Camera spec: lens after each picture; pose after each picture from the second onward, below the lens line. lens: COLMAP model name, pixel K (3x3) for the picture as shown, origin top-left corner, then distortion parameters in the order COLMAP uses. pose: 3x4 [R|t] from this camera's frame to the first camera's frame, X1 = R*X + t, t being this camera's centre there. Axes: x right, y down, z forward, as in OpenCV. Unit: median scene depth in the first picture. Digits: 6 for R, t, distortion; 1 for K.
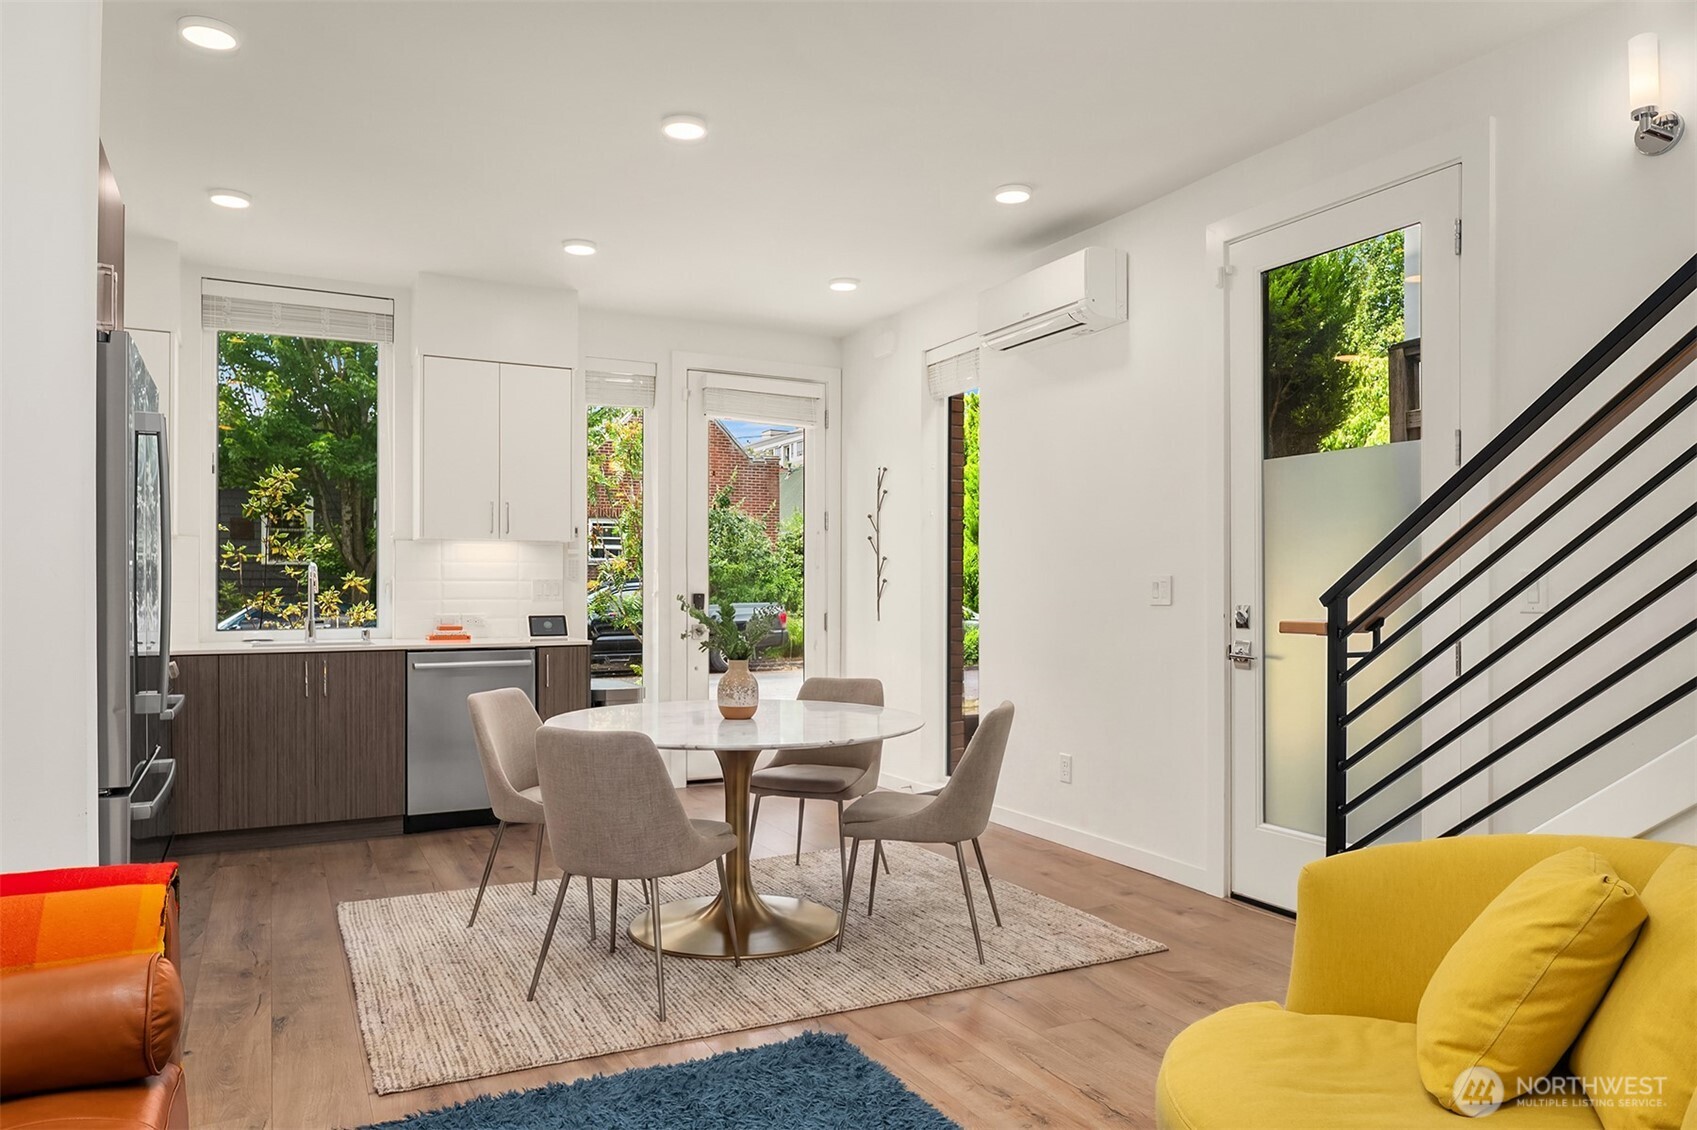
lens RADIAL K [[1106.1, 0, 857.3], [0, 1106.1, 573.8], [0, 0, 1]] dist [-0.013556, 0.008588]
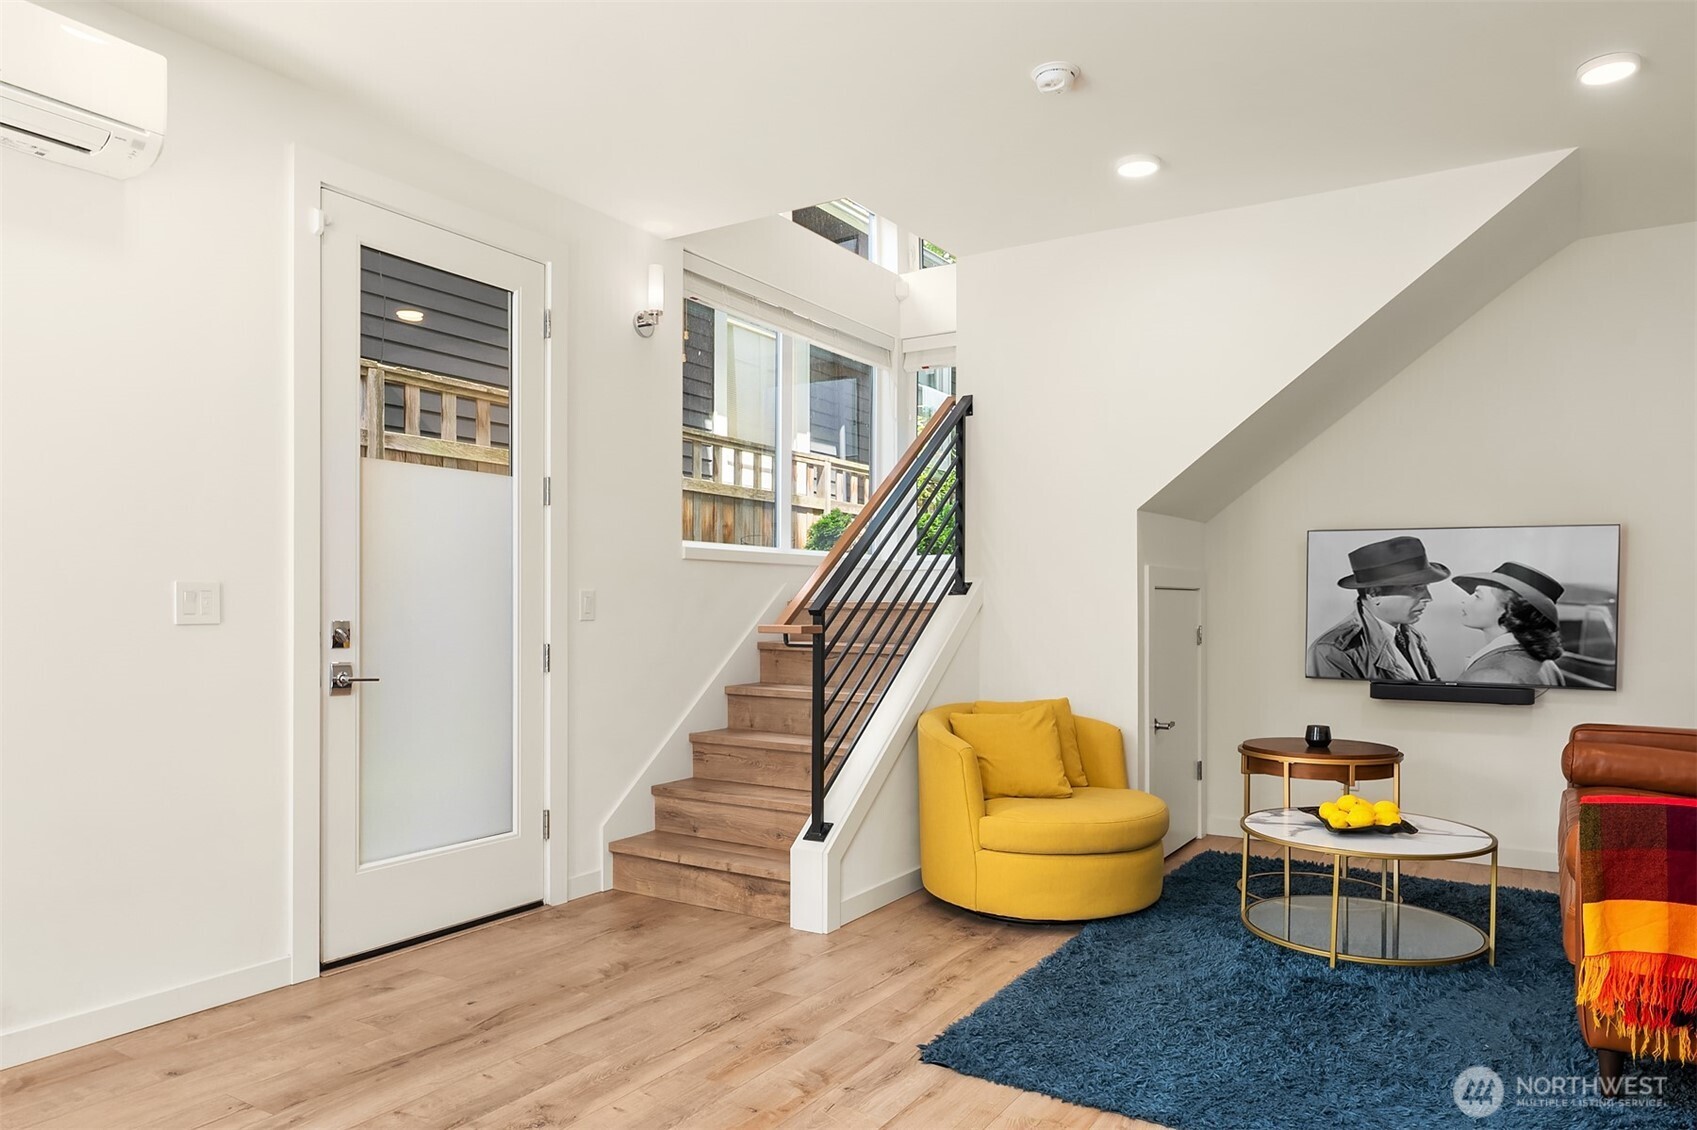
lens RADIAL K [[1106.1, 0, 857.4], [0, 1106.1, 609.7], [0, 0, 1]] dist [-0.013556, 0.008588]
pose [[-0.508646, -0.003364, 0.860969, -0.426815], [-0.014355, 0.999886, -0.004574, 0.013193], [-0.860856, -0.014686, -0.508636, 0.789488]]
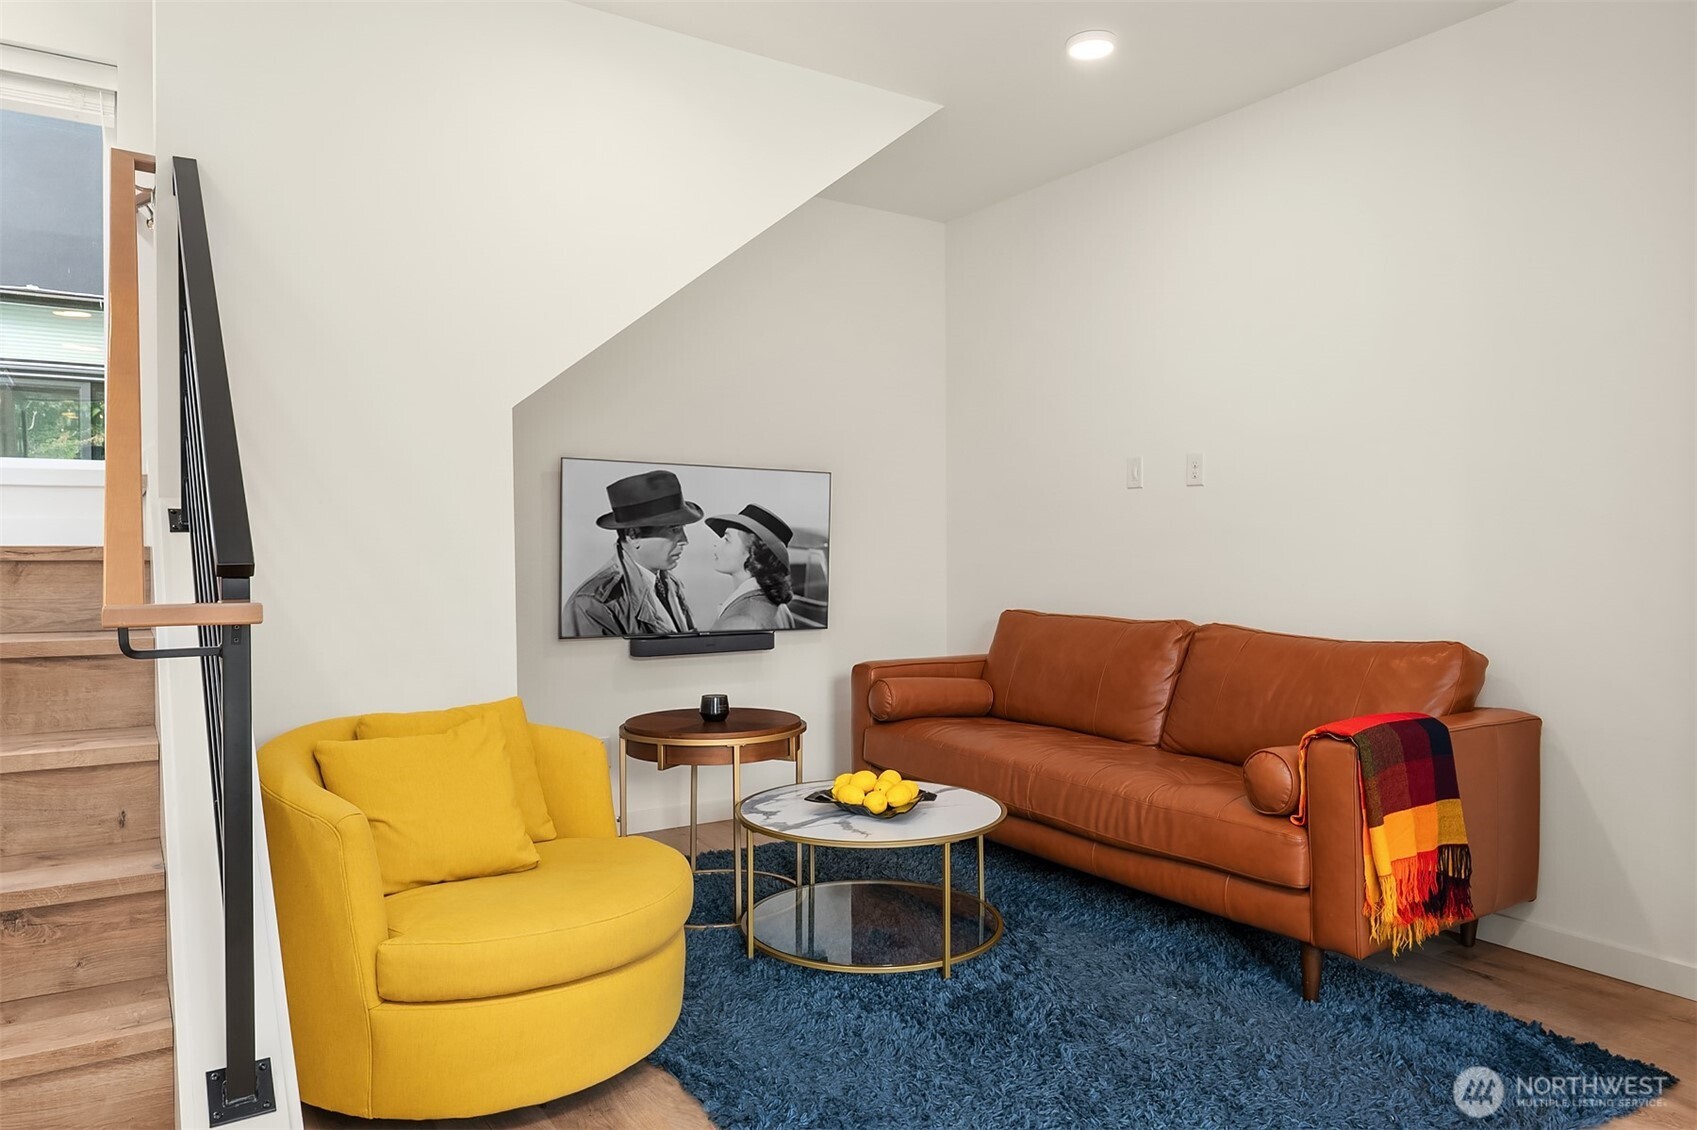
lens RADIAL K [[1106.1, 0, 860.6], [0, 1106.1, 564.2], [0, 0, 1]] dist [-0.013556, 0.008588]
pose [[-0.994644, 0.004141, -0.103275, 0.059161], [0.004360, 0.999989, -0.001893, 0.012098], [0.103266, -0.002333, -0.994651, 0.760665]]
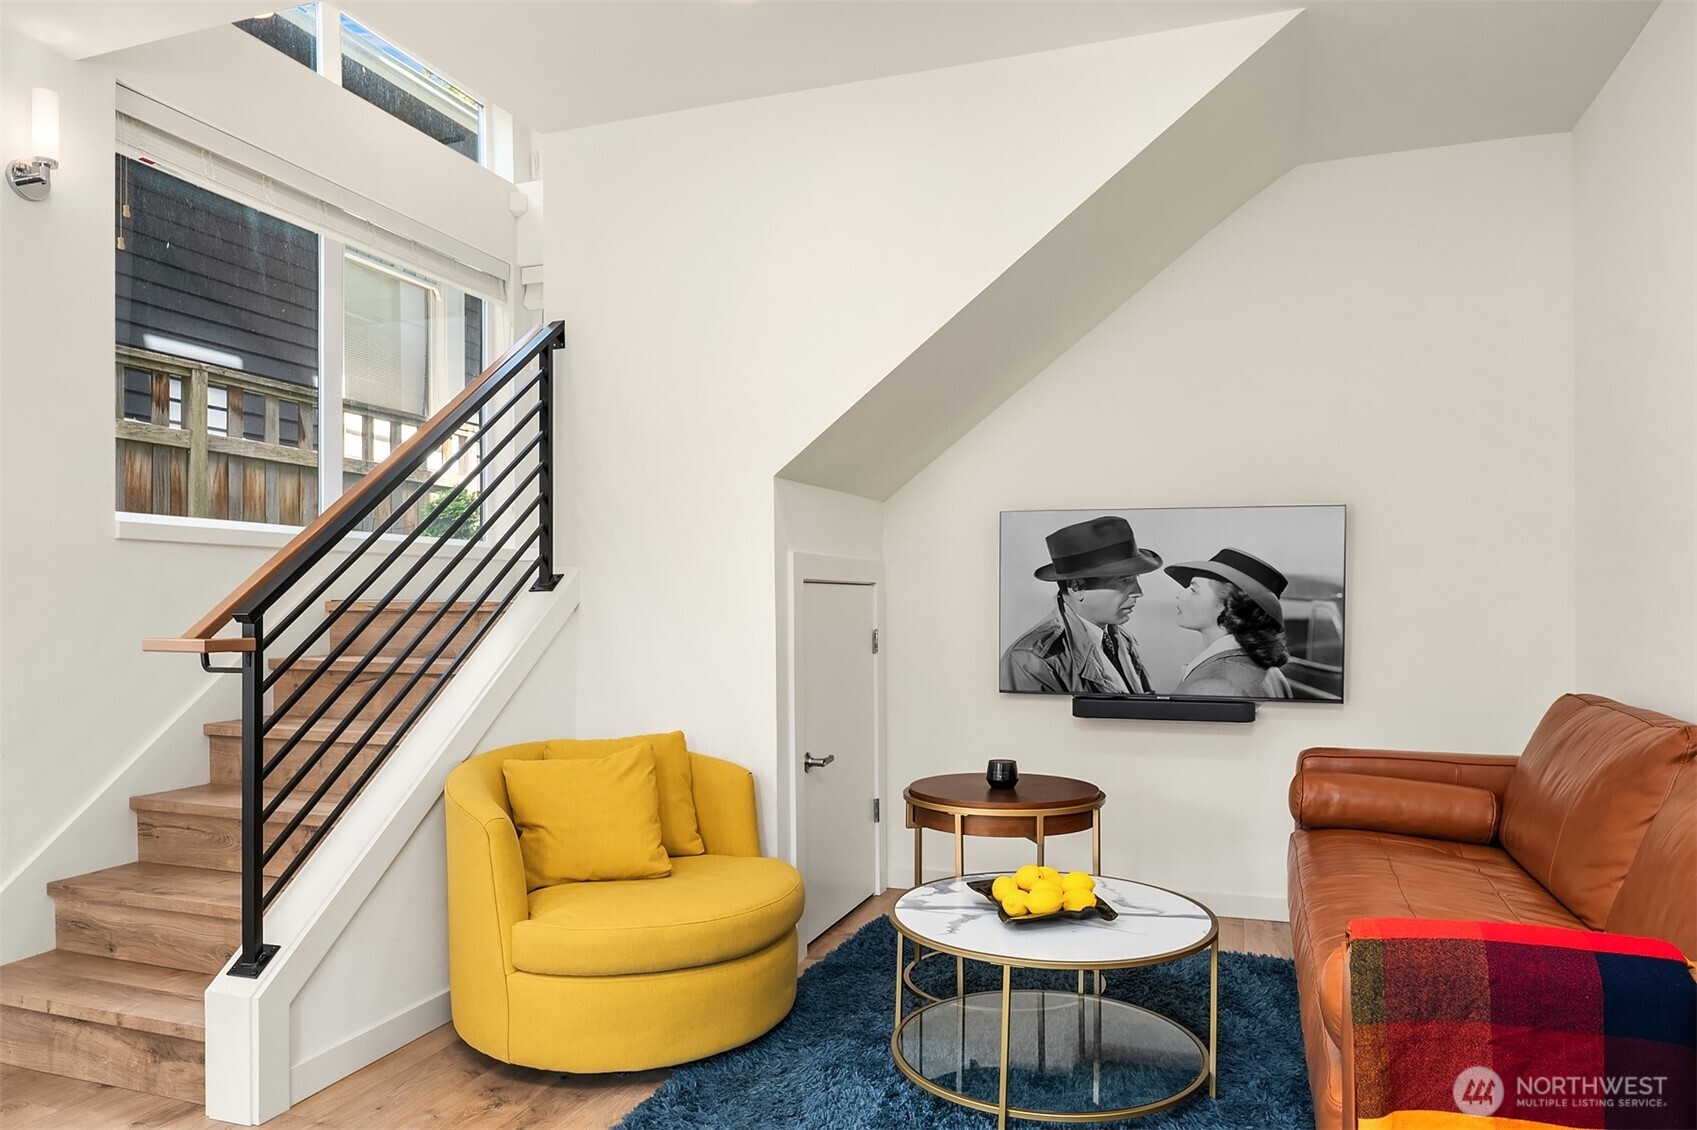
lens RADIAL K [[1106.1, 0, 856.9], [0, 1106.1, 610.9], [0, 0, 1]] dist [-0.013556, 0.008588]
pose [[-0.680151, -0.000920, 0.733071, -0.305171], [-0.005784, 0.999975, -0.004112, 0.009119], [-0.733049, -0.007036, -0.680139, 0.576026]]
